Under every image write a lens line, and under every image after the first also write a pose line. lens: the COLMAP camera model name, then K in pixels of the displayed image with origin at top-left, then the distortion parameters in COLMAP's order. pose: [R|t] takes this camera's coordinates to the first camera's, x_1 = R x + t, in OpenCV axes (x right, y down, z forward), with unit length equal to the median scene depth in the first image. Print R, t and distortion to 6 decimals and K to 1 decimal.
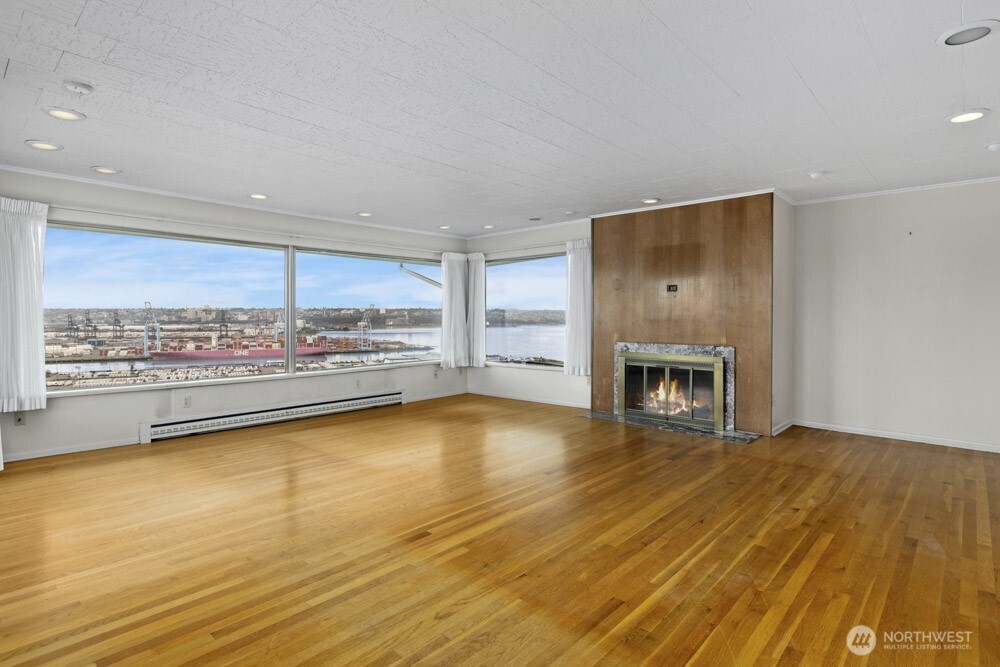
lens RADIAL K [[513.8, 0, 502.5], [0, 513.8, 328.6], [0, 0, 1]] dist [-0.001397, -0.000956]
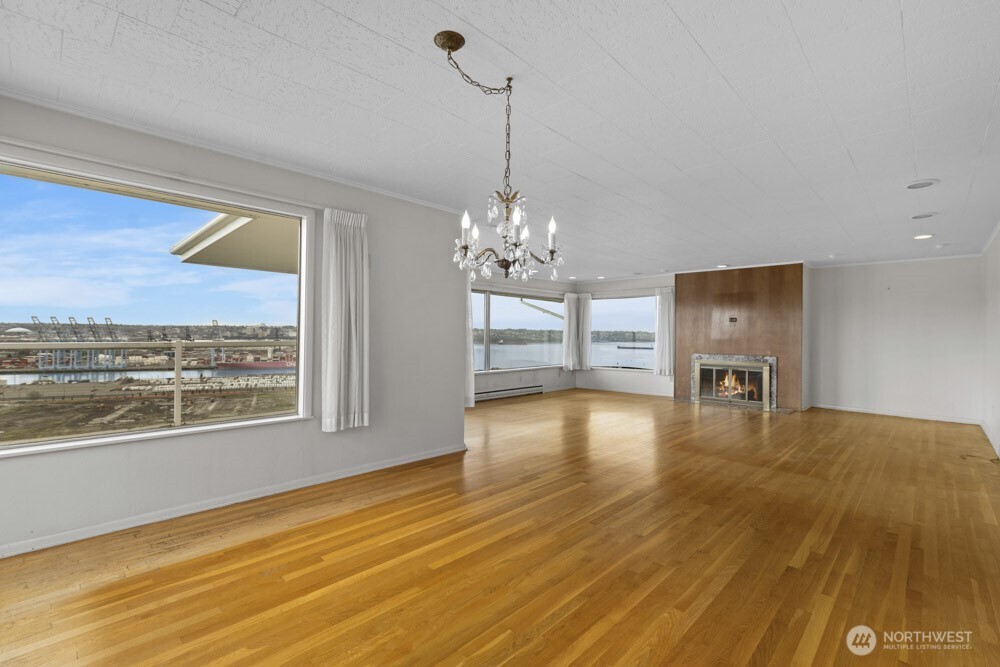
lens RADIAL K [[444.1, 0, 501.0], [0, 444.1, 340.3], [0, 0, 1]] dist [0.001996, 0.000371]
pose [[0.999553, 0.010499, -0.027989, -0.250053], [-0.010856, 0.999861, -0.012635, 0.007135], [0.027852, 0.012933, 0.999528, -0.282797]]
